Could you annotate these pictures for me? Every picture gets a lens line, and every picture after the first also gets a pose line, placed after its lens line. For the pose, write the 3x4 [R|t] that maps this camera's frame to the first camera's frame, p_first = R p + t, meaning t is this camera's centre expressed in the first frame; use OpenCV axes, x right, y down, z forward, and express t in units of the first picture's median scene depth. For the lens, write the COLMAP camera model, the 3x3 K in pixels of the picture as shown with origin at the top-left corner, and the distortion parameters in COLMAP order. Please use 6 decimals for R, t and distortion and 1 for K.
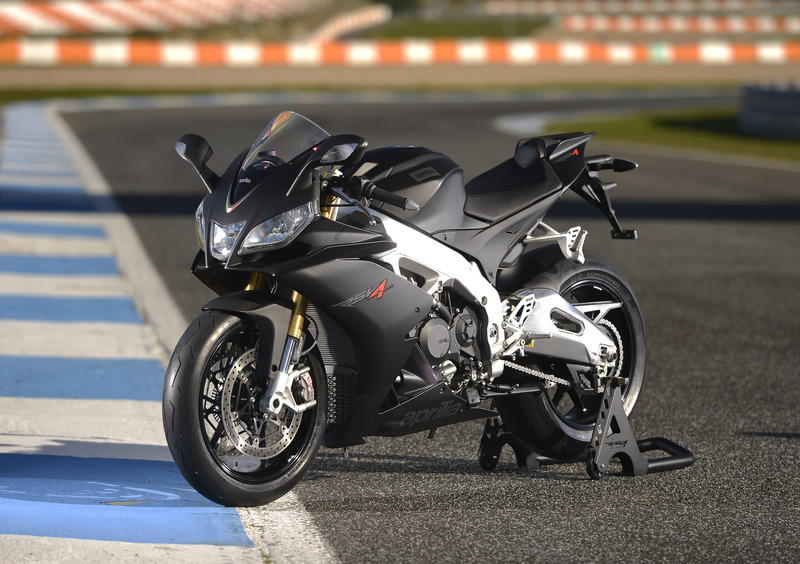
lens RADIAL K [[4497.7, 0, 405.4], [0, 4497.7, 283.1], [0, 0, 1]] dist [1.227991, 0.000000]
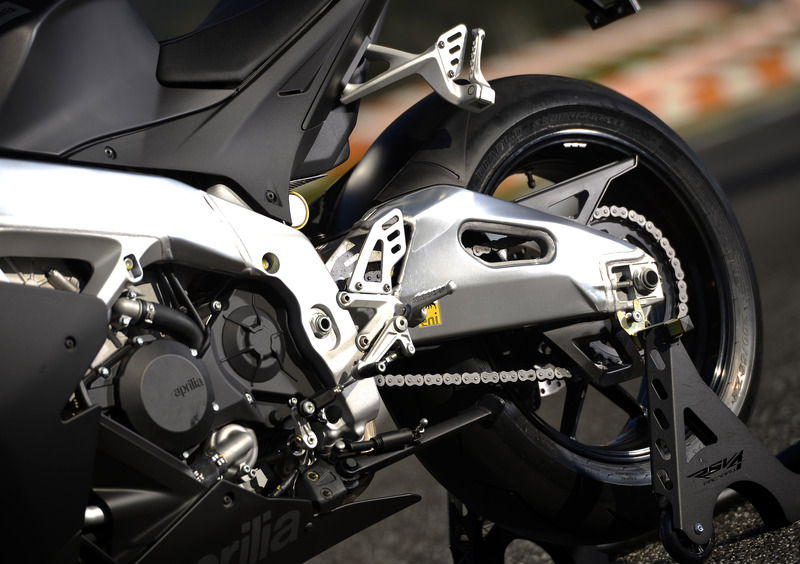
lens RADIAL K [[4539.1, 0, 401.8], [0, 4539.1, 282.8], [0, 0, 1]] dist [1.983467, 0.000000]
pose [[0.930804, -0.336968, -0.141624, 0.089015], [0.335238, 0.941421, -0.036633, 0.025532], [0.145671, -0.013380, 0.989243, 0.576126]]
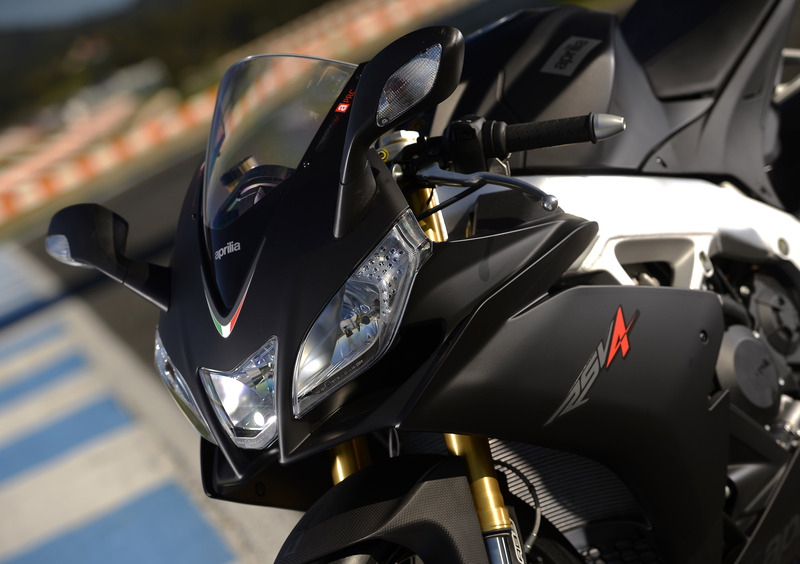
lens RADIAL K [[2695.6, 0, 399.2], [0, 2695.6, 279.9], [0, 0, 1]] dist [0.386740, 0.000000]
pose [[0.893551, -0.447138, 0.040413, -0.031333], [0.445785, 0.894317, 0.038381, -0.021748], [-0.053304, -0.016280, 0.998446, 0.717168]]
